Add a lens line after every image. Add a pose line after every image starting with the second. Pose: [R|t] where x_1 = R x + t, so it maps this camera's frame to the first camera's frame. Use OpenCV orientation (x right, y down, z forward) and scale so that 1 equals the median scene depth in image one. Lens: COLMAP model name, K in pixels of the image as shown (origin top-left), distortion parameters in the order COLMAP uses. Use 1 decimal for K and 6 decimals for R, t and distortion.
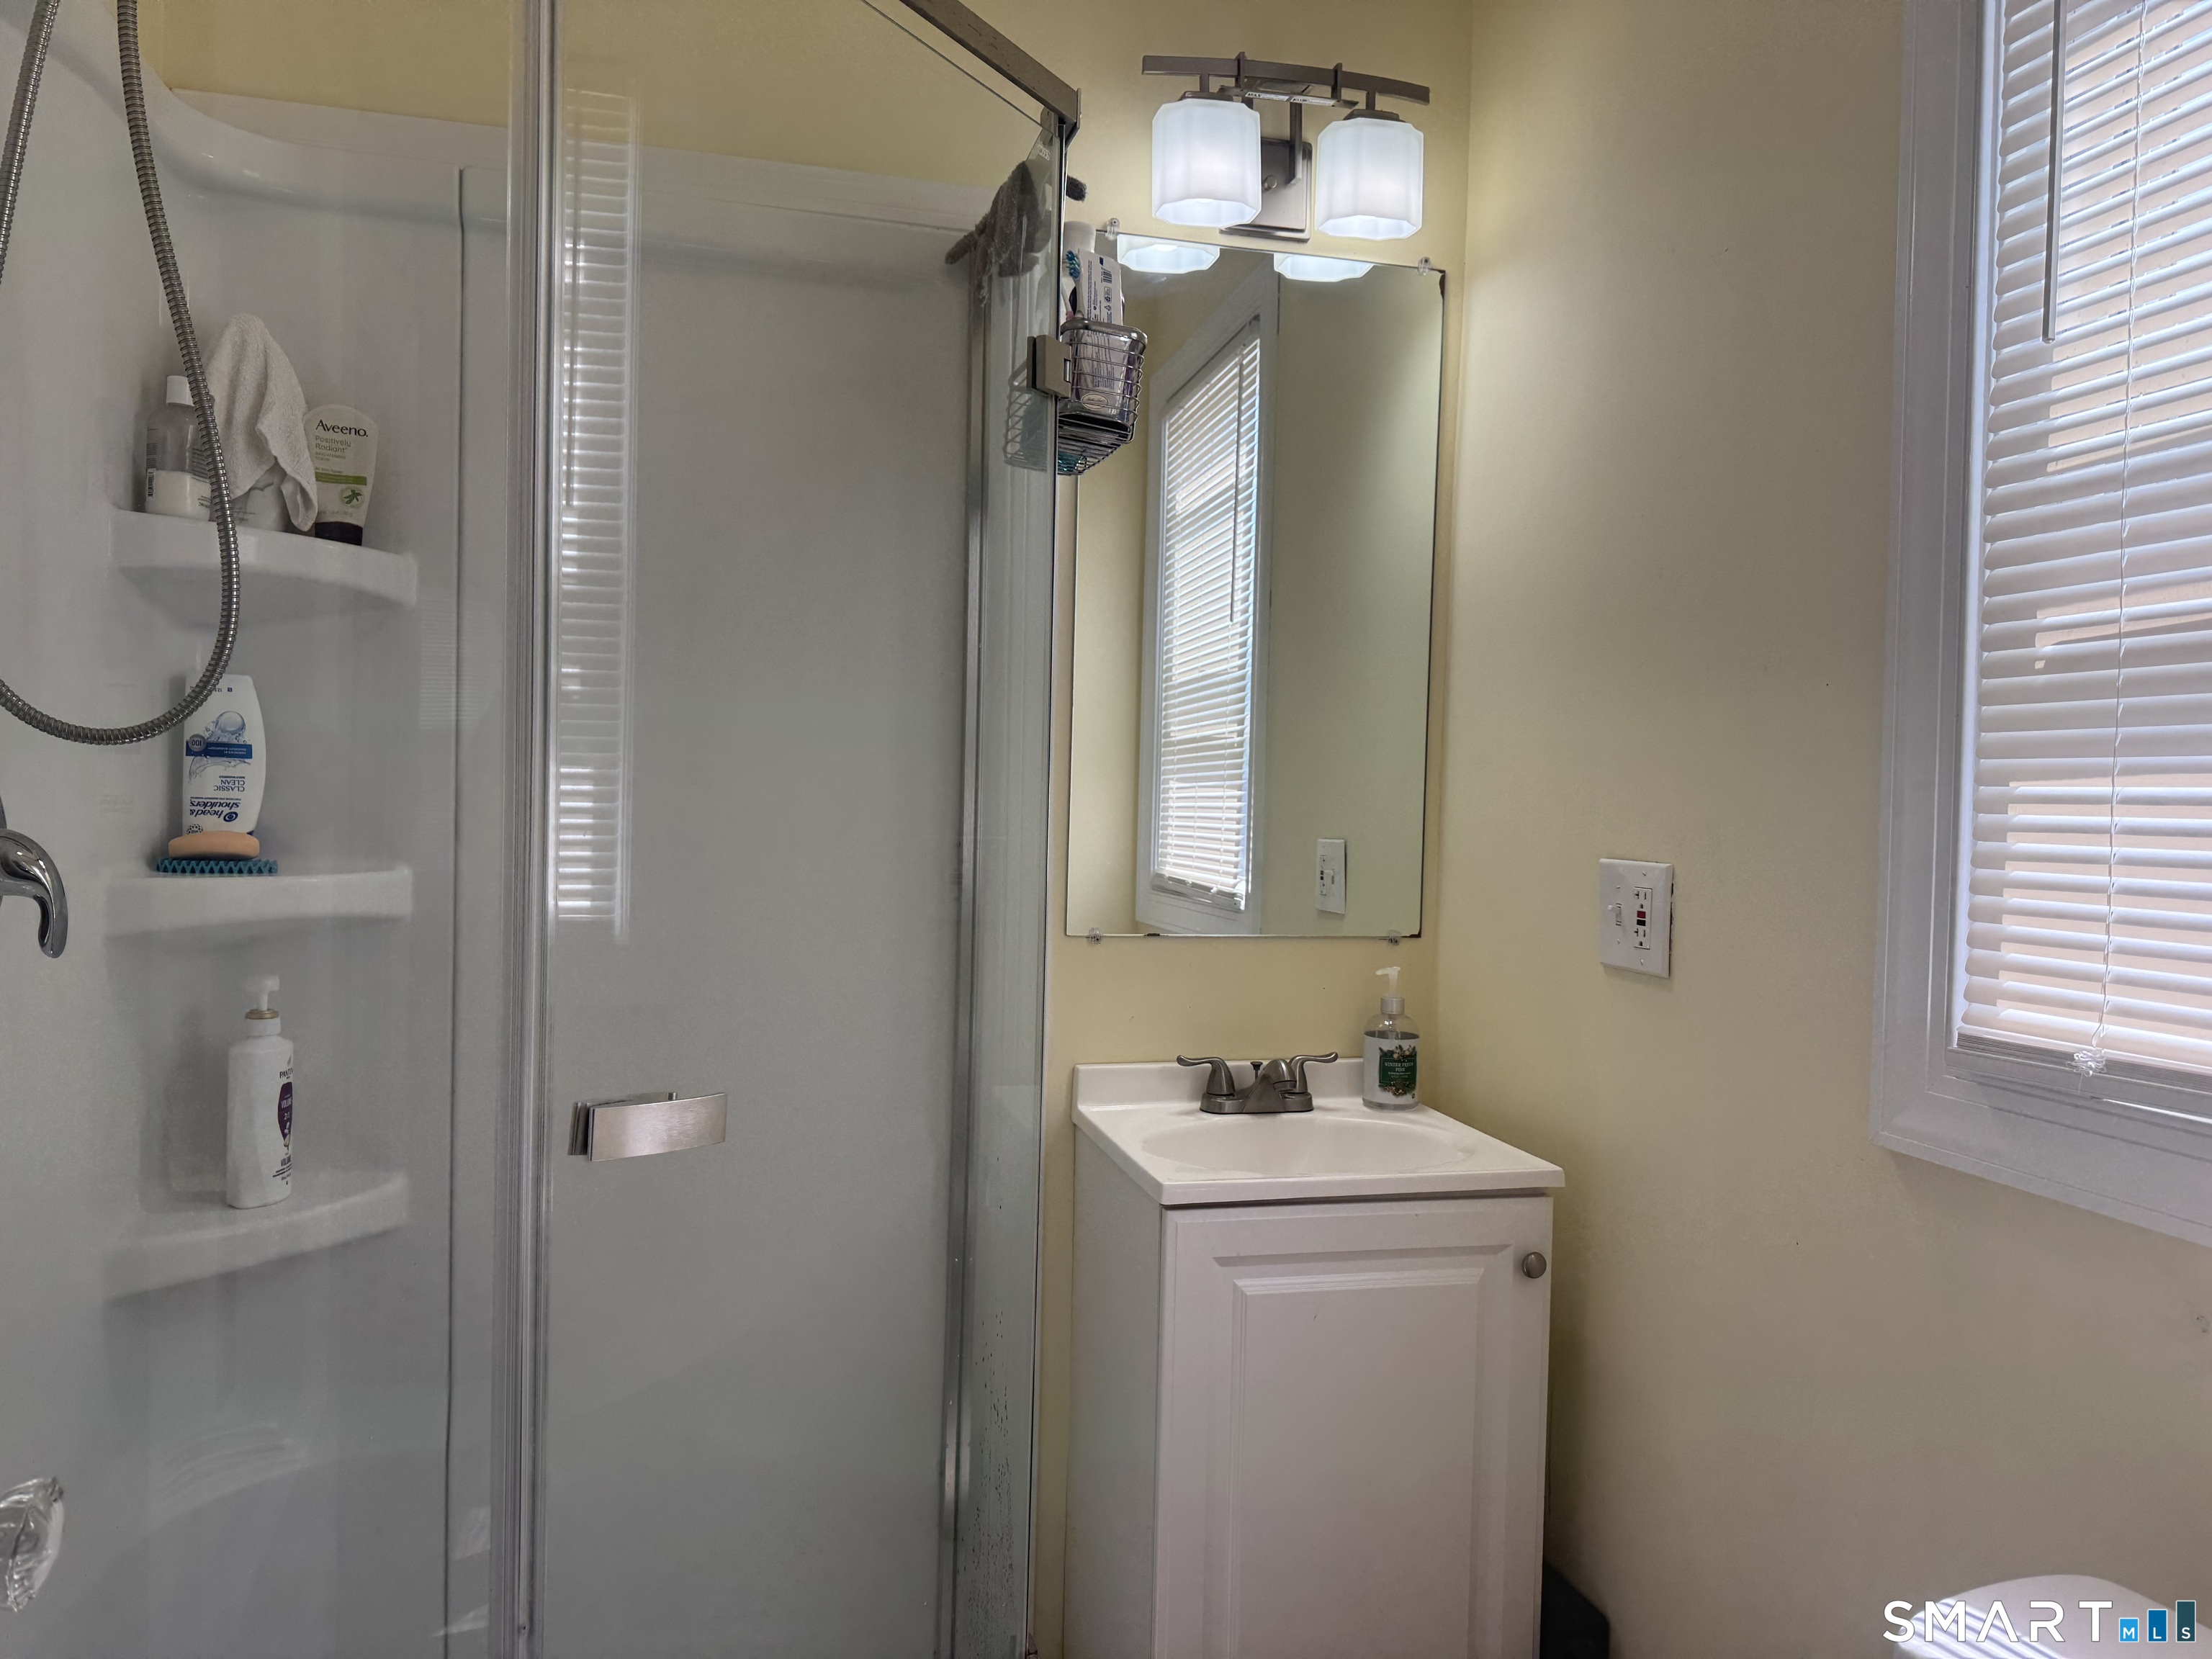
lens RADIAL K [[1597.3, 0, 1094.3], [0, 1597.3, 826.3], [0, 0, 1]] dist [0.114550, -0.087884]
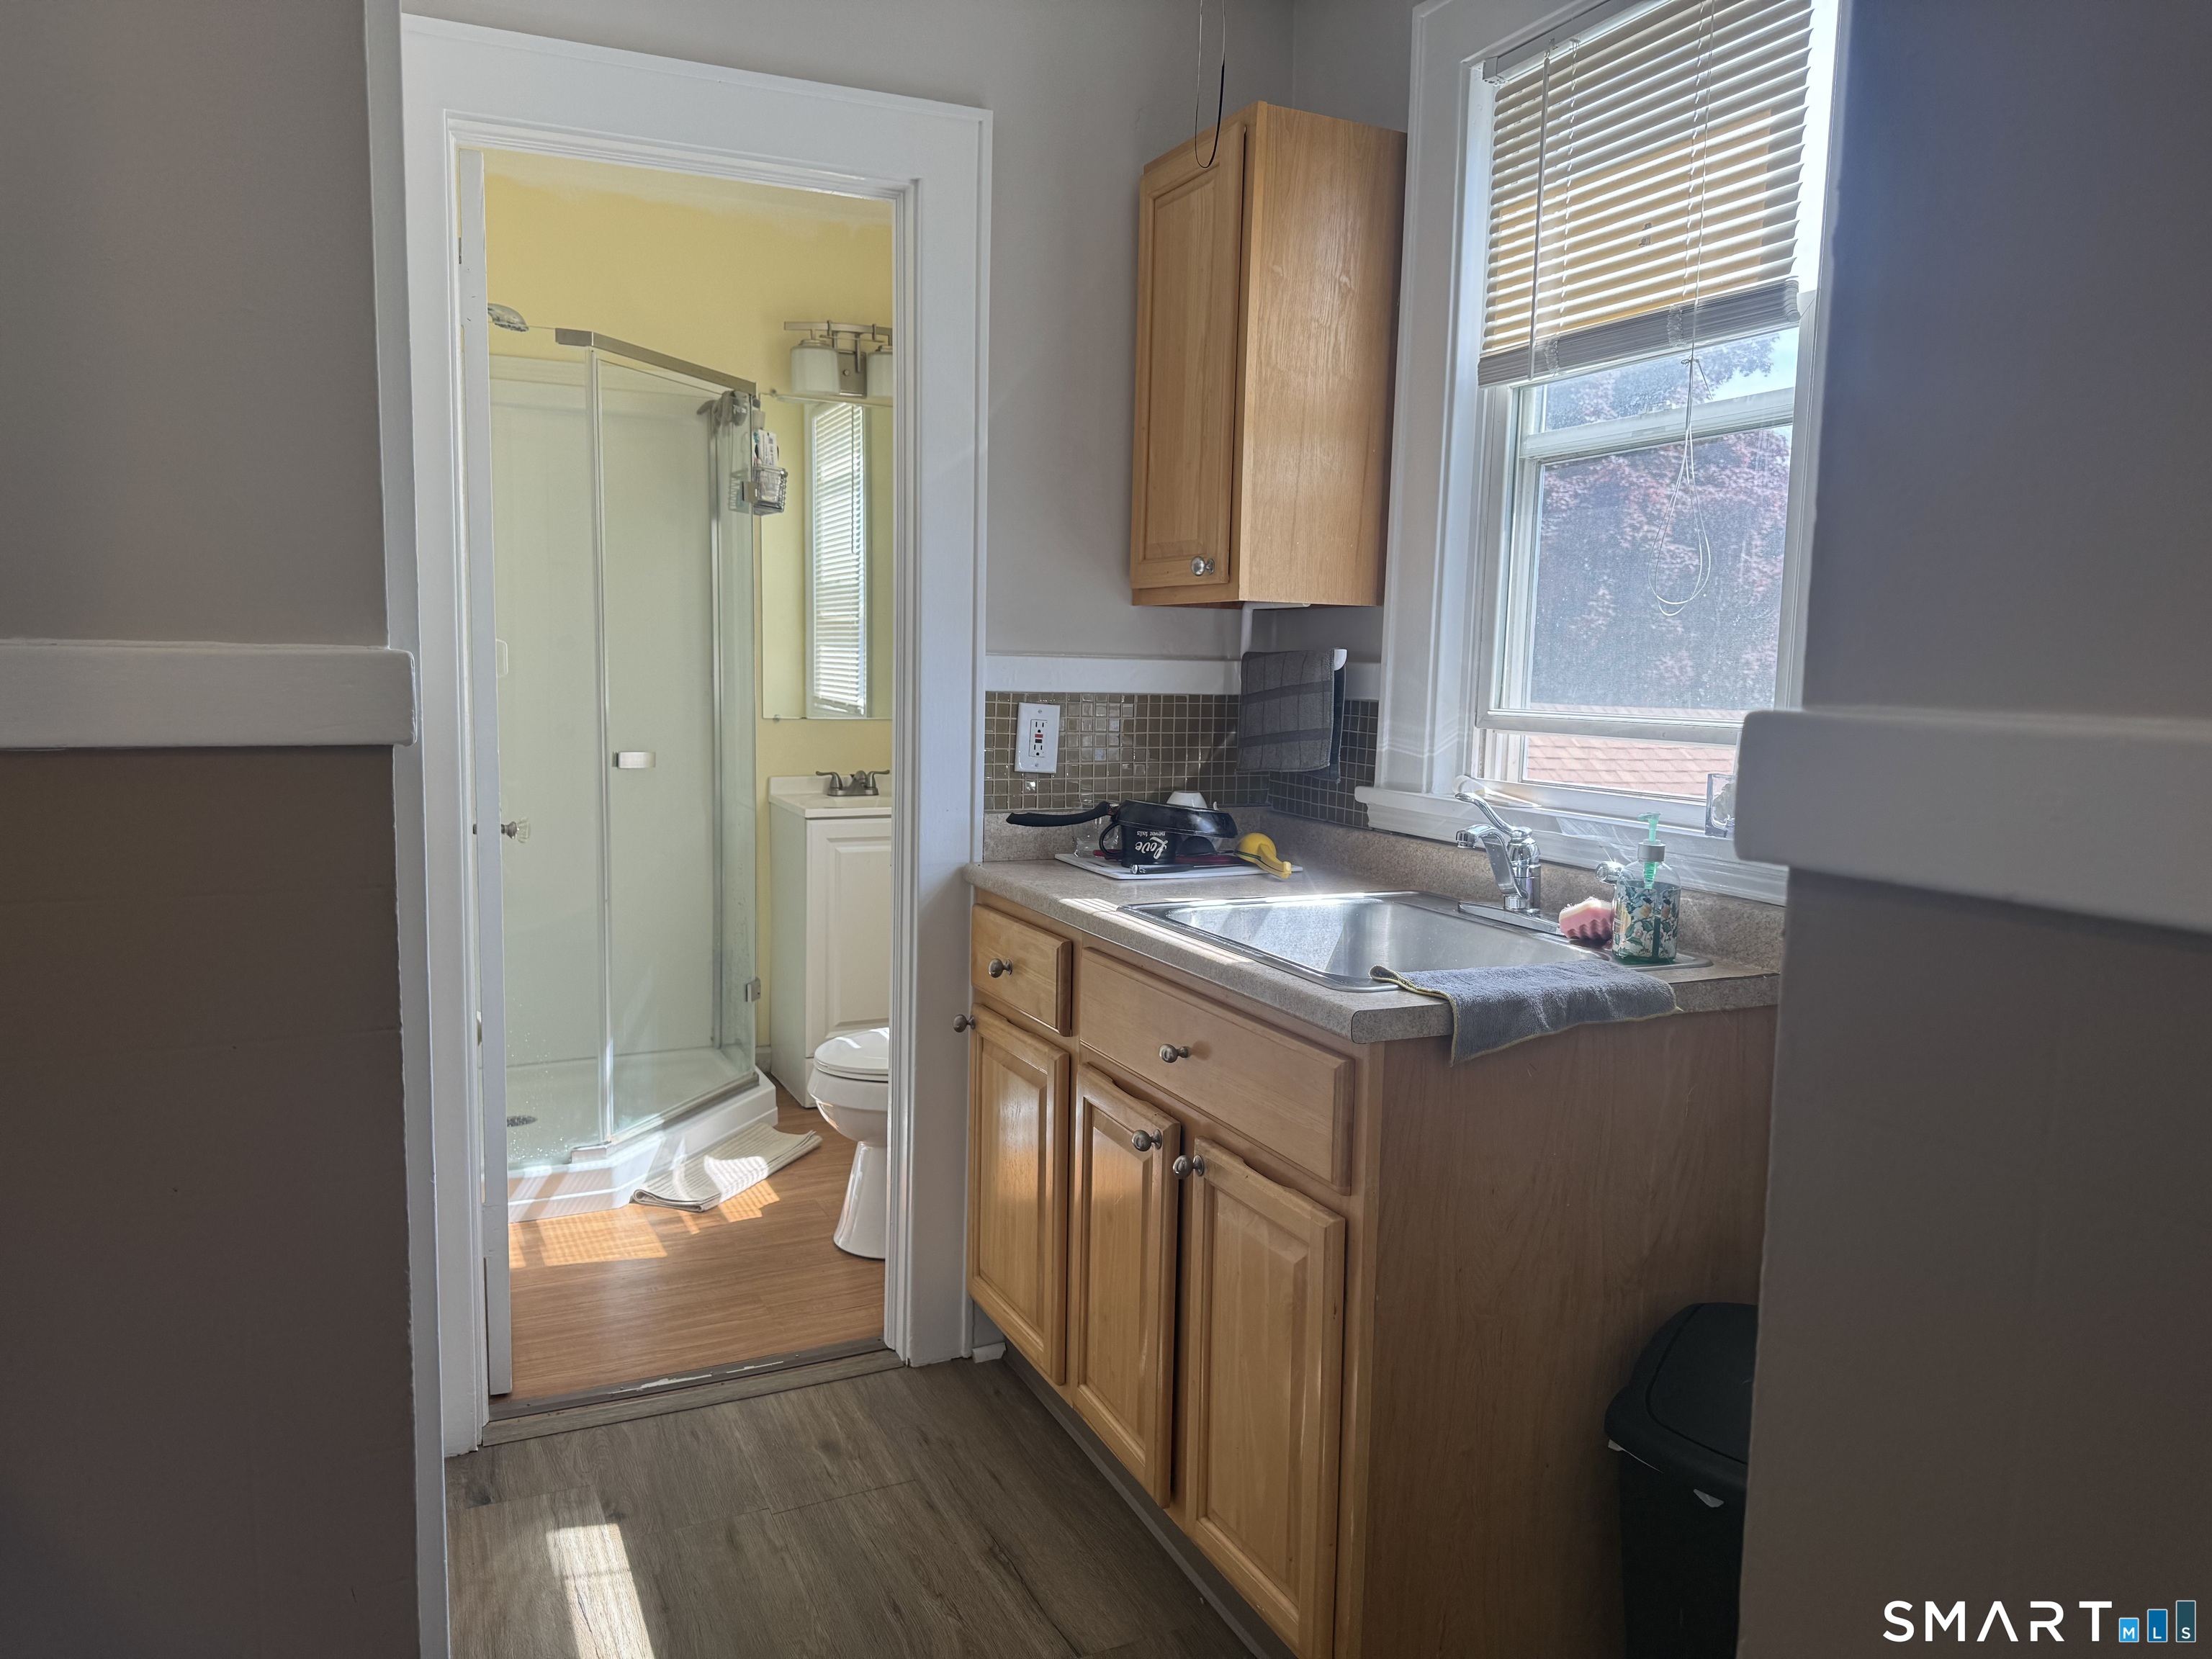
lens RADIAL K [[1526.5, 0, 1063.4], [0, 1526.5, 836.1], [0, 0, 1]] dist [0.095452, -0.096725]
pose [[0.983939, -0.028105, 0.176280, 0.012170], [0.009657, 0.994462, 0.104649, 0.012134], [-0.178245, -0.101266, 0.978761, -1.155695]]
